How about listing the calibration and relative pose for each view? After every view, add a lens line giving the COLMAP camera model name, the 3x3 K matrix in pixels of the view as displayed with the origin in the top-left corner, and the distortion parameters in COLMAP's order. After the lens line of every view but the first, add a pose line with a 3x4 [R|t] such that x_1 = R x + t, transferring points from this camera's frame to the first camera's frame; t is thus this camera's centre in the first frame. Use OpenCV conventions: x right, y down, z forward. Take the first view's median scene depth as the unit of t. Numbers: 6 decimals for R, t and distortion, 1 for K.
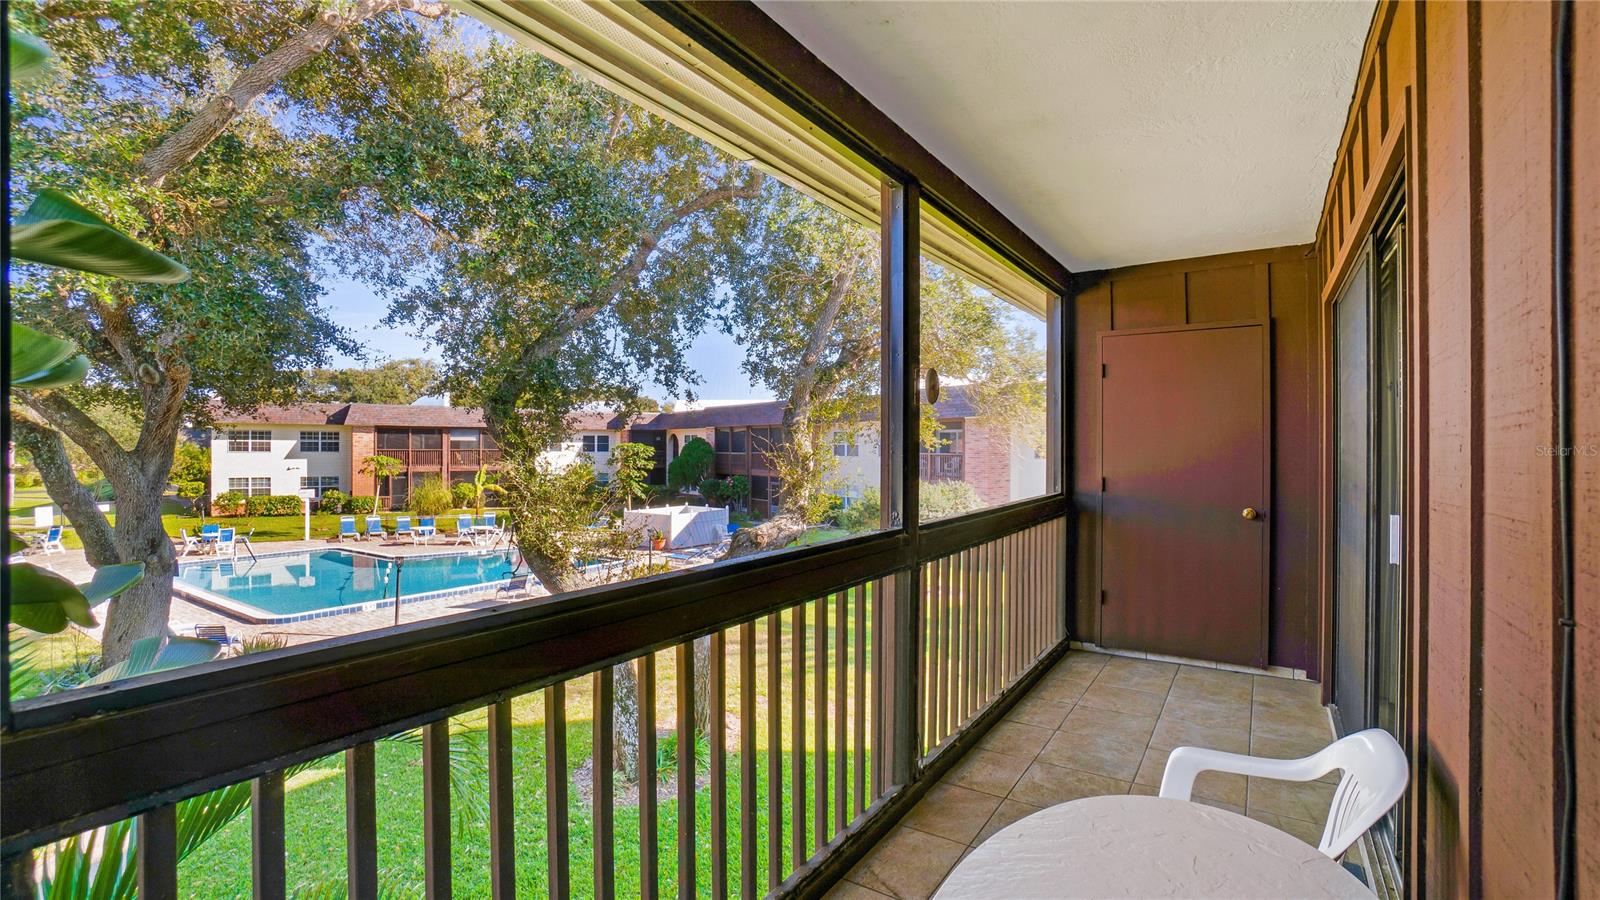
lens RADIAL K [[722.0, 0, 796.9], [0, 722.0, 442.6], [0, 0, 1]] dist [-0.070091, 0.025132]
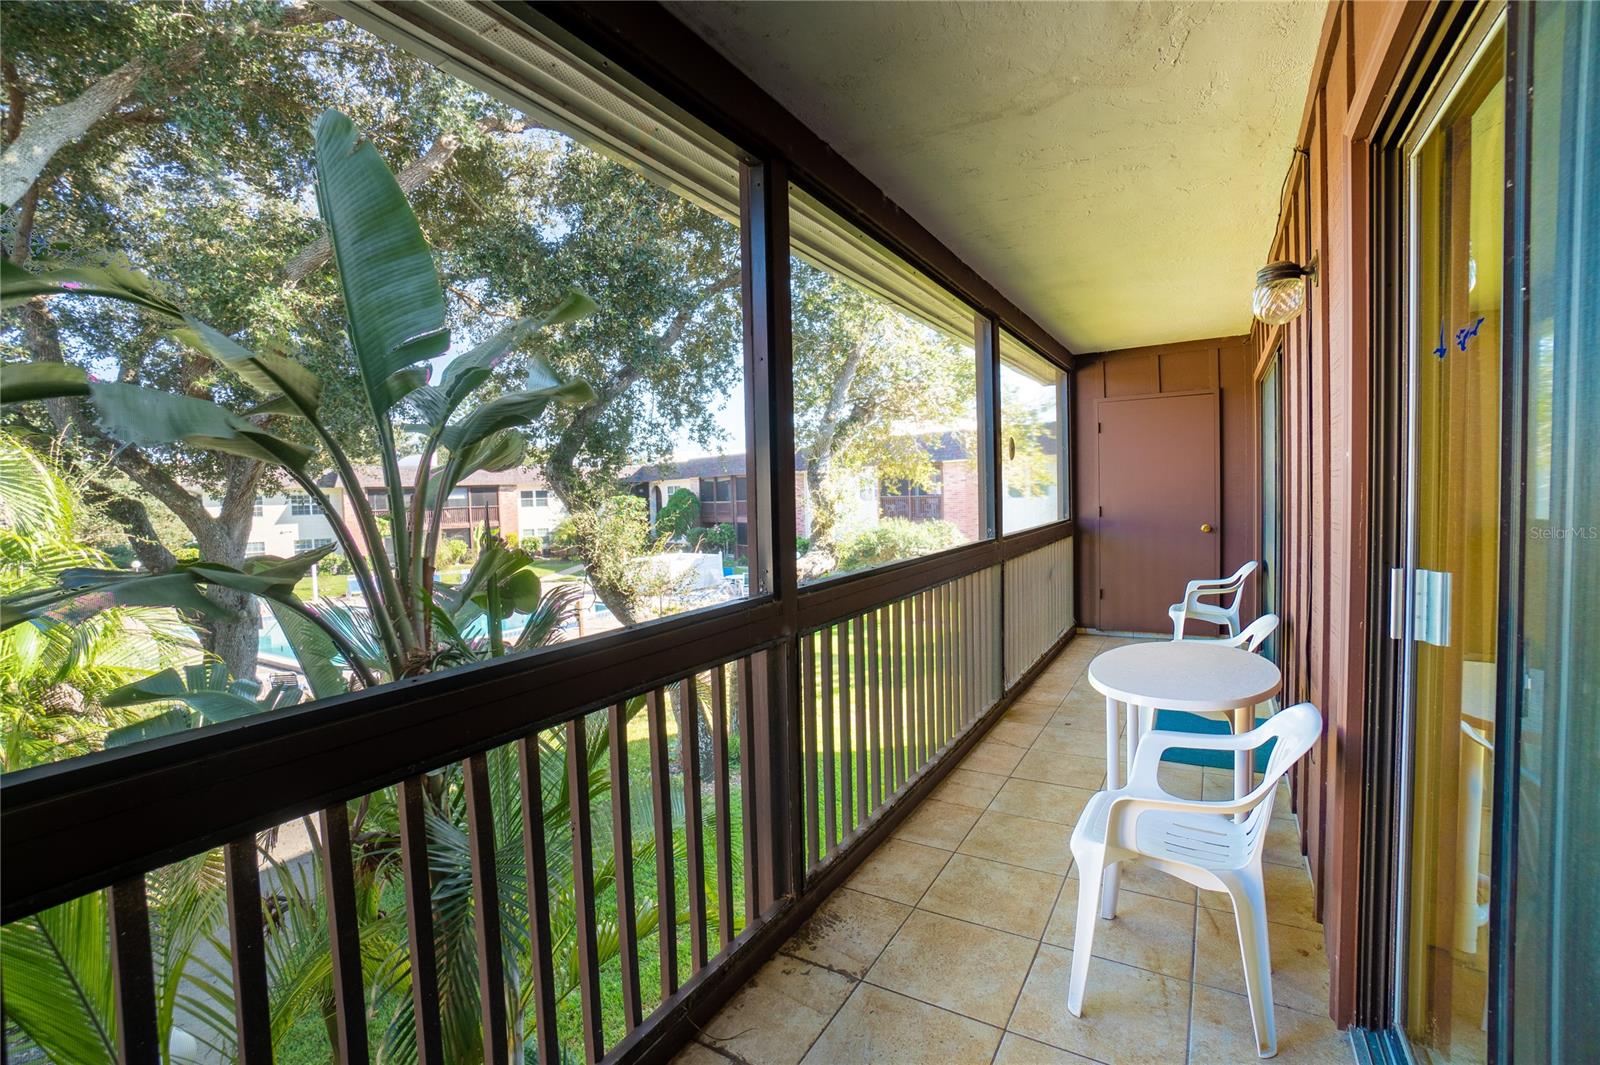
lens RADIAL K [[713.6, 0, 790.3], [0, 713.6, 526.1], [0, 0, 1]] dist [-0.053280, 0.000093]
pose [[0.998637, -0.034211, 0.039429, -0.103418], [0.032167, 0.998161, 0.051375, -0.001168], [-0.041114, -0.050036, 0.997901, -0.155562]]
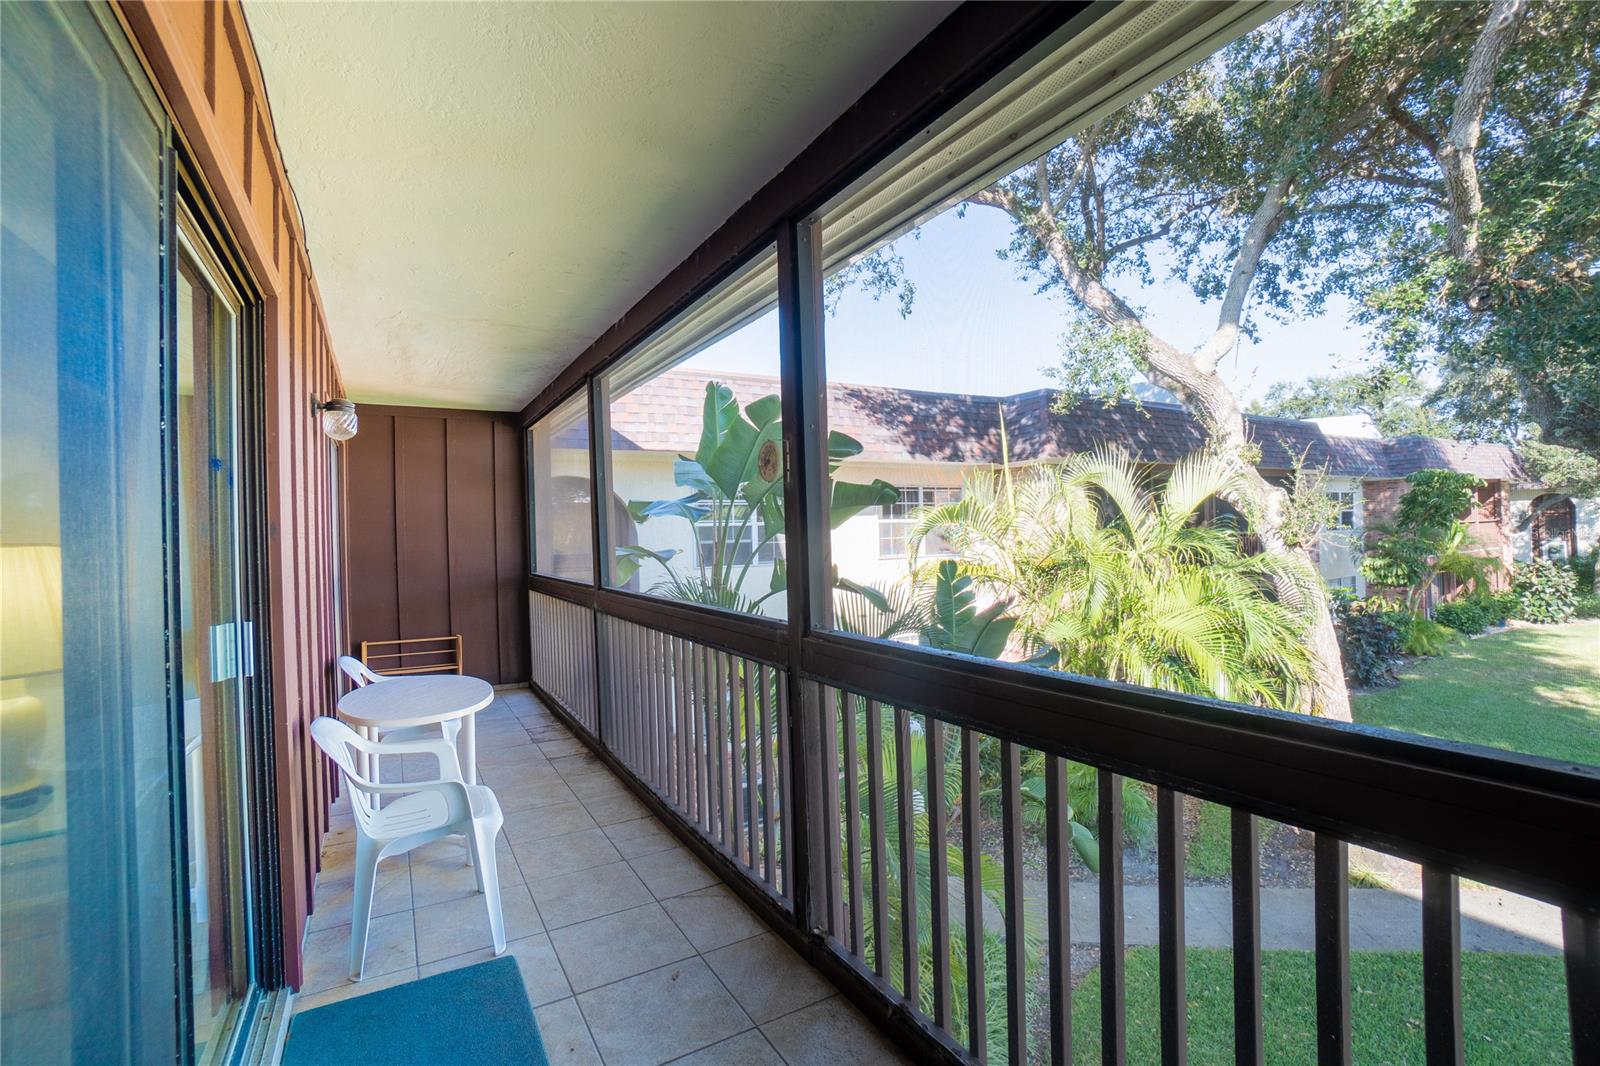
lens RADIAL K [[713.6, 0, 790.3], [0, 713.6, 526.6], [0, 0, 1]] dist [-0.053280, 0.000093]
pose [[-0.447557, 0.005316, -0.894240, 0.279451], [0.033219, 0.999391, -0.010685, 0.001035], [0.893638, -0.034488, -0.447461, 0.421427]]
